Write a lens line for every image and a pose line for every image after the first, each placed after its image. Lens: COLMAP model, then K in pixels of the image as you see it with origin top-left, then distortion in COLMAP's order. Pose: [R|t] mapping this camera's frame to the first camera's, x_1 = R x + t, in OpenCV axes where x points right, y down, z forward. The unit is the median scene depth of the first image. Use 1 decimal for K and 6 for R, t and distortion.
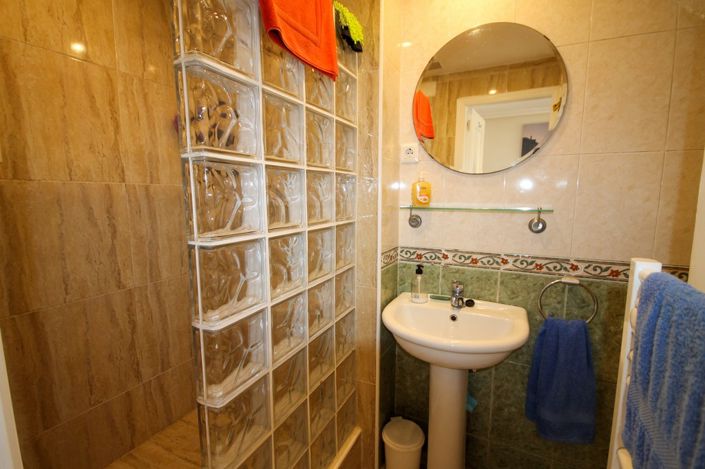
lens RADIAL K [[326.7, 0, 353.0], [0, 326.7, 236.0], [0, 0, 1]] dist [-0.001775, -0.002355]
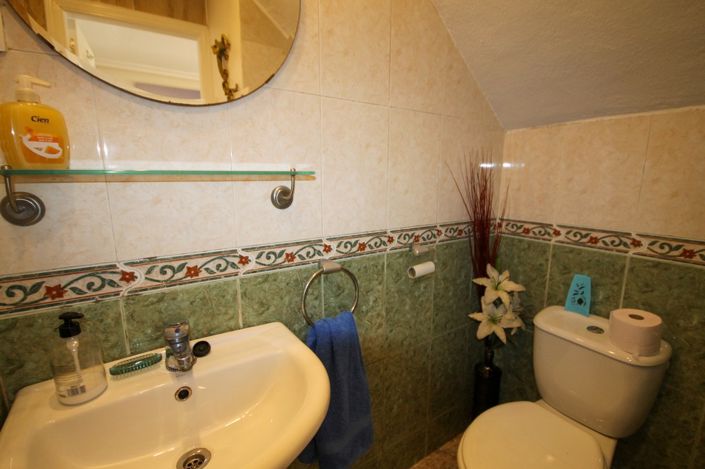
lens RADIAL K [[326.7, 0, 355.9], [0, 326.7, 237.6], [0, 0, 1]] dist [-0.001775, -0.002355]
pose [[0.477834, -0.163586, 0.863084, 0.041941], [0.111312, 0.985863, 0.125231, -0.016892], [-0.871369, 0.036231, 0.489288, 0.504624]]
